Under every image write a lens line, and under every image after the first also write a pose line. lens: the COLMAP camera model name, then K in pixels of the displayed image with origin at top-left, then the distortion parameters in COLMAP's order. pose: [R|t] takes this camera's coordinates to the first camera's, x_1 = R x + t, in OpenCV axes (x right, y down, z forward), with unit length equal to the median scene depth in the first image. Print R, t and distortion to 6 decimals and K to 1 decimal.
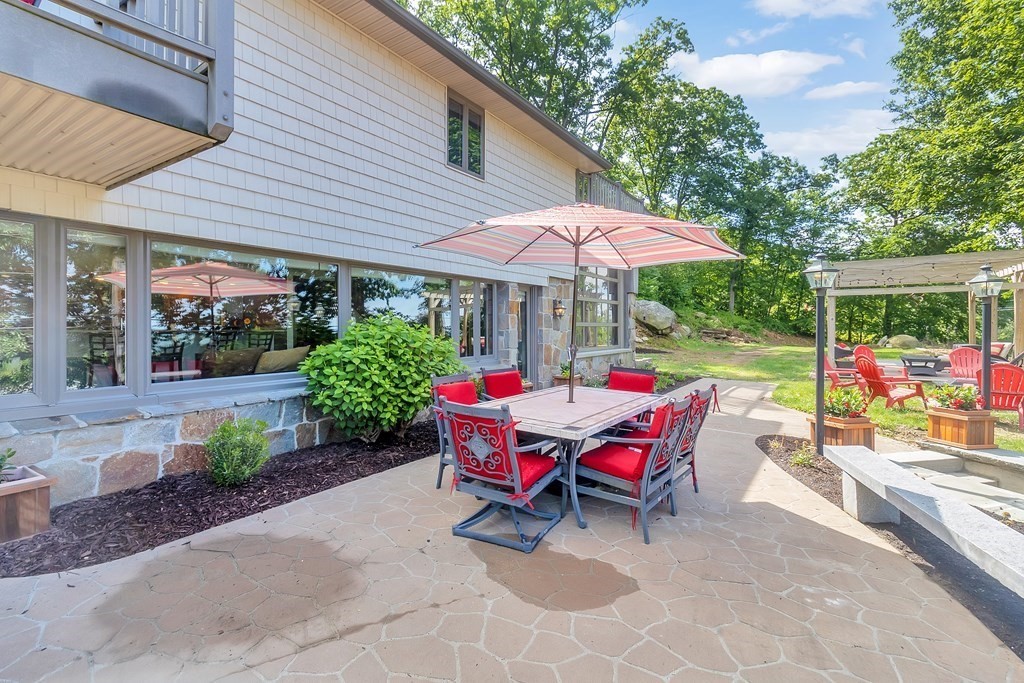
lens RADIAL K [[478.6, 0, 509.2], [0, 478.6, 333.2], [0, 0, 1]] dist [0.002113, -0.000161]
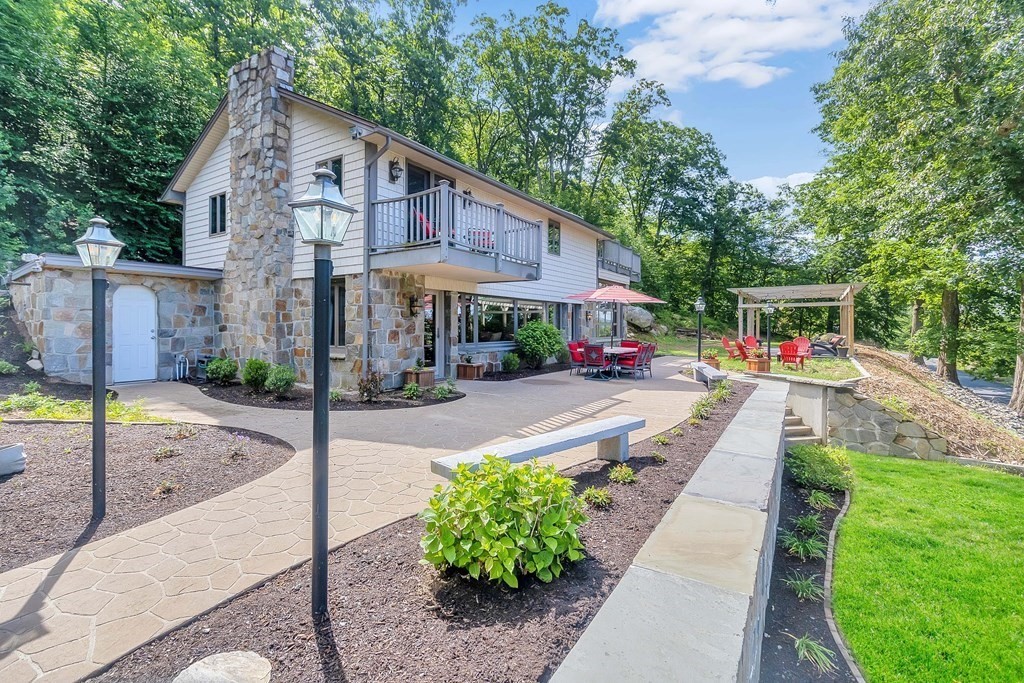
lens RADIAL K [[498.5, 0, 515.1], [0, 498.5, 334.1], [0, 0, 1]] dist [0.000255, 0.000307]
pose [[0.998711, 0.002791, 0.050677, -0.068089], [-0.002891, 0.999994, 0.001895, 0.004609], [-0.050671, -0.002039, 0.998713, -0.227127]]
